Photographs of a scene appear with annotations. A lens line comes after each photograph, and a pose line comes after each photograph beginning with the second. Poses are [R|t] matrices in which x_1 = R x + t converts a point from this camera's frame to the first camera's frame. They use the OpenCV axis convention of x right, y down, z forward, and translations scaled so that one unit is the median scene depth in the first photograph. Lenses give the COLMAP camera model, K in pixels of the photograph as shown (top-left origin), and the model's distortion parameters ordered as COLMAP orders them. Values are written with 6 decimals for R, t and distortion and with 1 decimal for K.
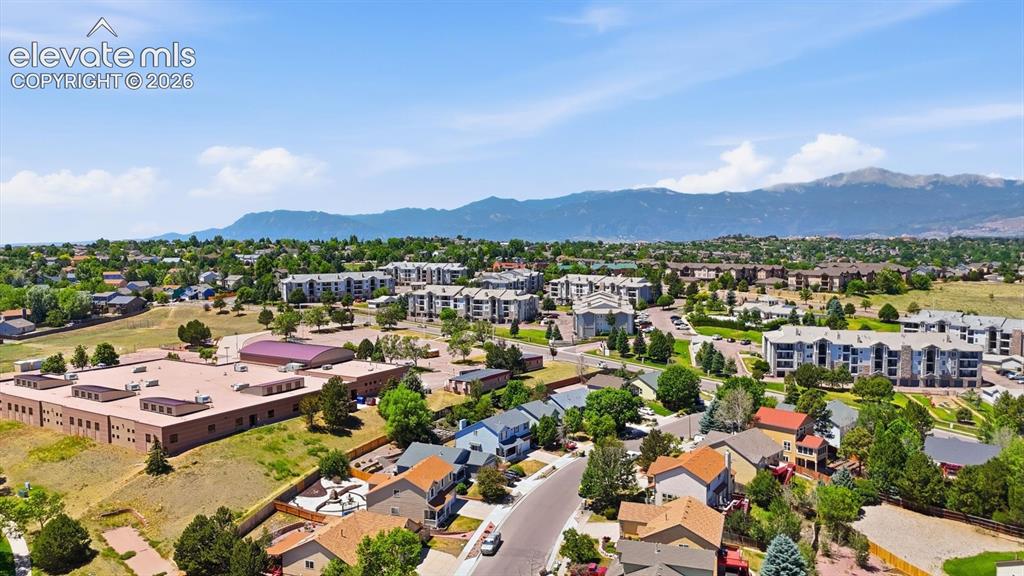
lens RADIAL K [[753.1, 0, 512.0], [0, 753.1, 288.0], [0, 0, 1]] dist [0.080090, -0.104583]
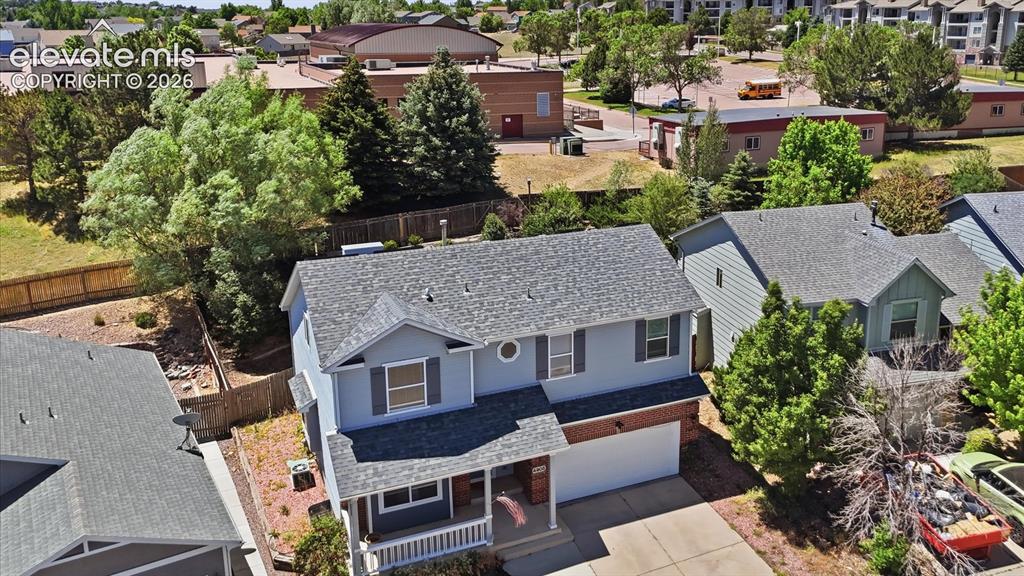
lens RADIAL K [[851.9, 0, 582.6], [0, 851.9, 240.1], [0, 0, 1]] dist [0.088009, -0.123247]
pose [[0.853835, 0.137796, -0.501974, 0.043241], [-0.045141, 0.980294, 0.192315, 0.060796], [0.518583, -0.141546, 0.843230, 0.398117]]
